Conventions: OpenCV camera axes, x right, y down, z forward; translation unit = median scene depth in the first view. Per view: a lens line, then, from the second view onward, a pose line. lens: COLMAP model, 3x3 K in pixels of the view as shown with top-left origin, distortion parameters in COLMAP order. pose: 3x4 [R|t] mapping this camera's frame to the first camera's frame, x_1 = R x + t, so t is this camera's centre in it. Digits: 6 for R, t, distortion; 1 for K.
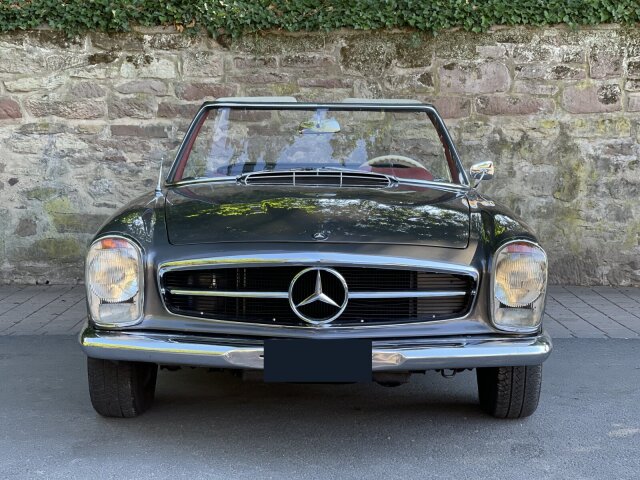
lens RADIAL K [[1191.9, 0, 330.7], [0, 1191.9, 231.5], [0, 0, 1]] dist [0.206646, 0.000000]
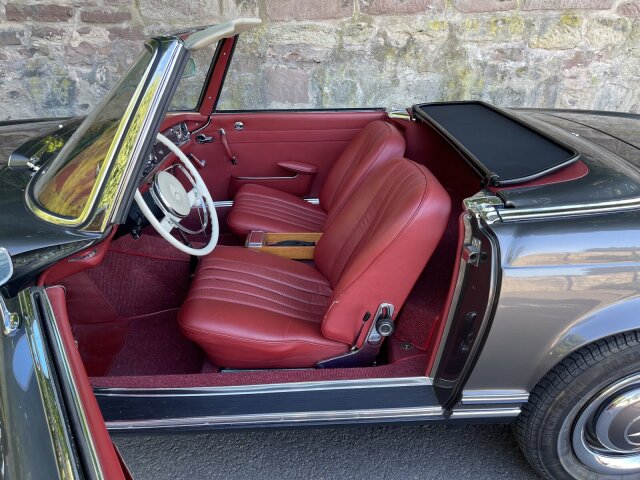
lens RADIAL K [[492.1, 0, 323.7], [0, 492.1, 239.5], [0, 0, 1]] dist [0.085387, -0.120886]
pose [[0.999919, -0.009282, 0.008708, 0.089906], [0.005452, 0.930642, 0.365889, -0.077389], [-0.011500, -0.365812, 0.930618, 0.588110]]
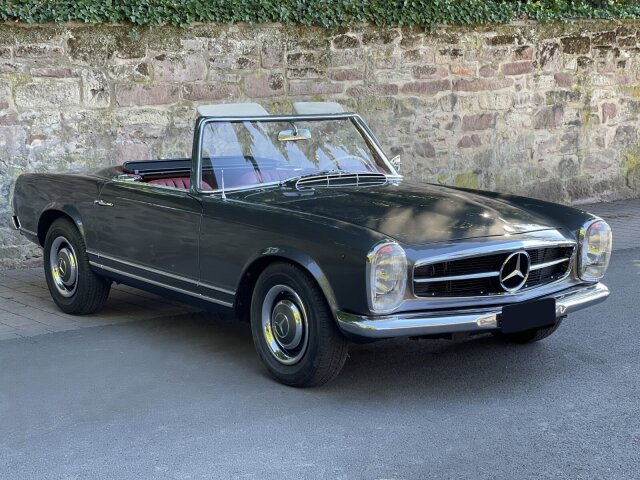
lens RADIAL K [[1191.9, 0, 320.0], [0, 1191.9, 244.1], [0, 0, 1]] dist [0.206646, 0.000000]
pose [[0.801980, -0.098672, 0.589145, -0.459043], [0.060981, 0.994634, 0.083572, -0.049229], [-0.594230, -0.031097, 0.803694, 0.004846]]
